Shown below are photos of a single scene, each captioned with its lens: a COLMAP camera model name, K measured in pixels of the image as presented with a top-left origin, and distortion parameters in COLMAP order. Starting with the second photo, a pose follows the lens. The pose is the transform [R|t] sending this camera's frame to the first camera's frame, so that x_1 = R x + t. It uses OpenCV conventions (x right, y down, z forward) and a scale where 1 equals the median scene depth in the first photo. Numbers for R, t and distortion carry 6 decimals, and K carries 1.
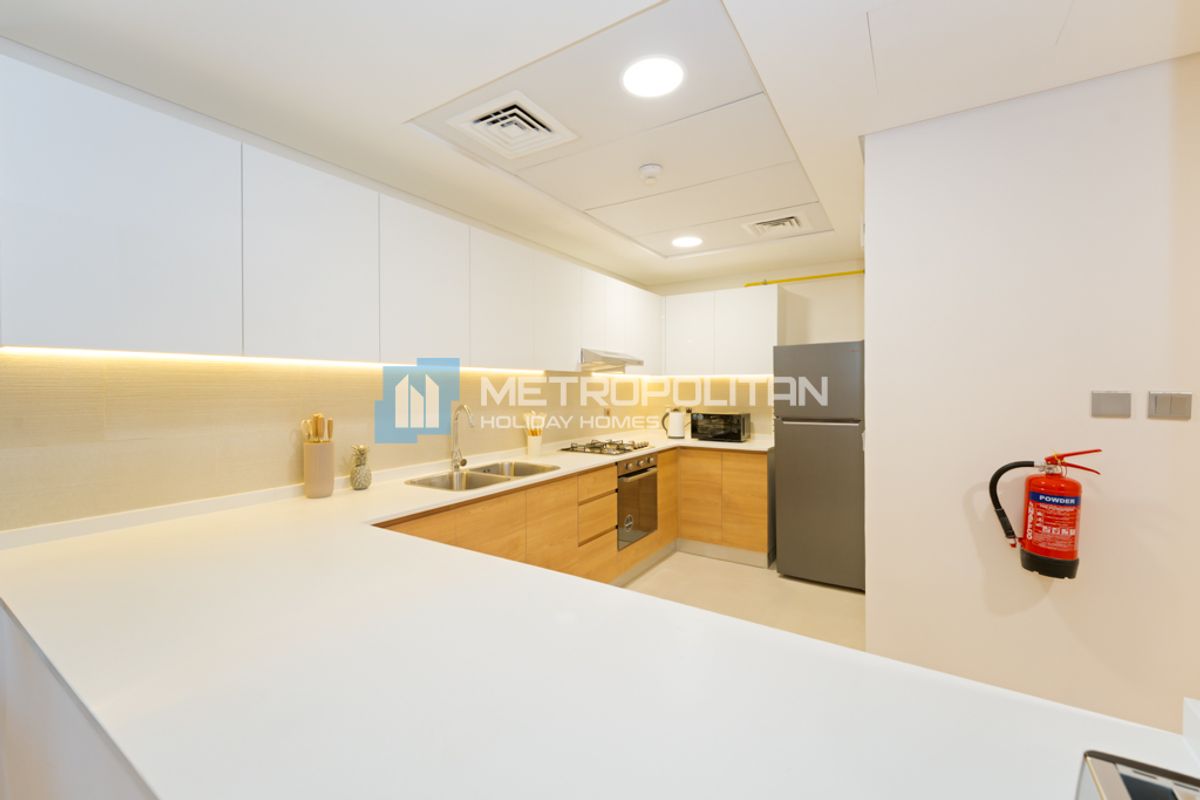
lens RADIAL K [[483.2, 0, 562.5], [0, 483.2, 389.5], [0, 0, 1]] dist [-0.000194, 0.000032]
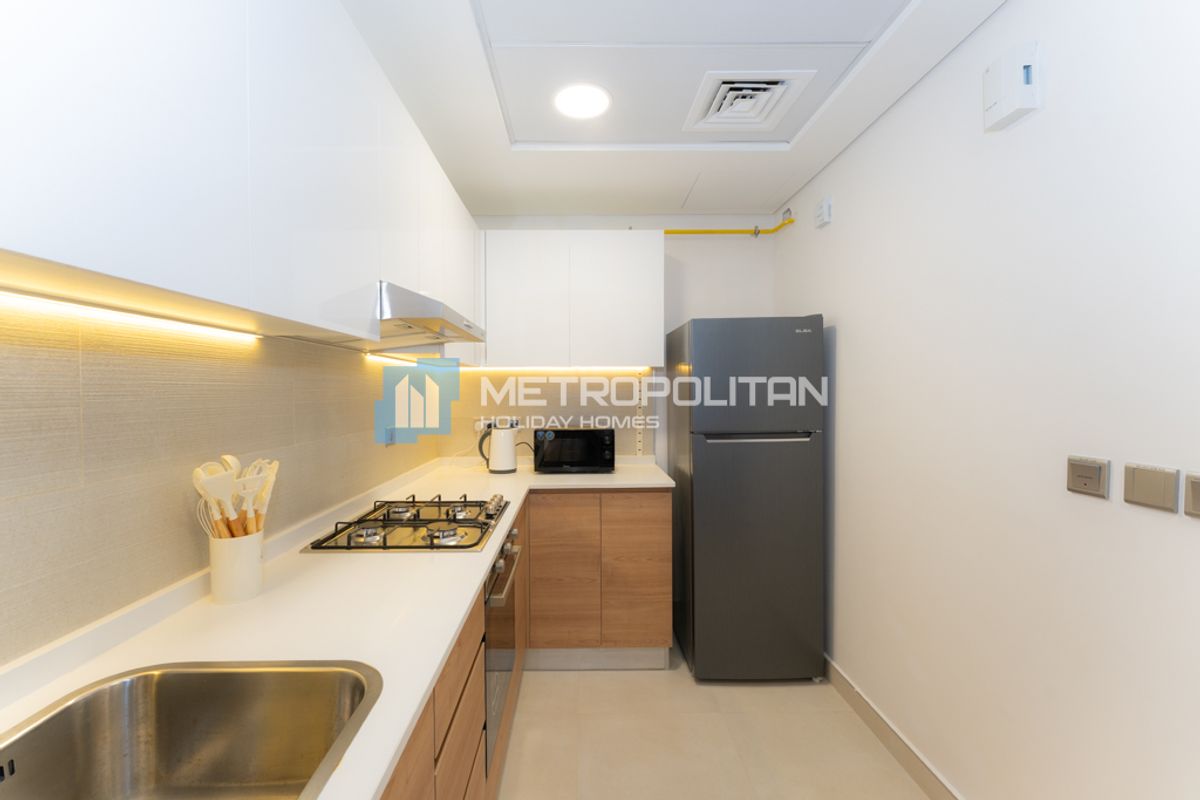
lens RADIAL K [[495.2, 0, 567.3], [0, 495.2, 399.8], [0, 0, 1]] dist [0.000728, -0.000019]
pose [[0.816838, -0.012173, 0.576739, -0.057111], [0.004997, 0.999889, 0.014027, 0.004309], [-0.576846, -0.008576, 0.816808, 0.522885]]
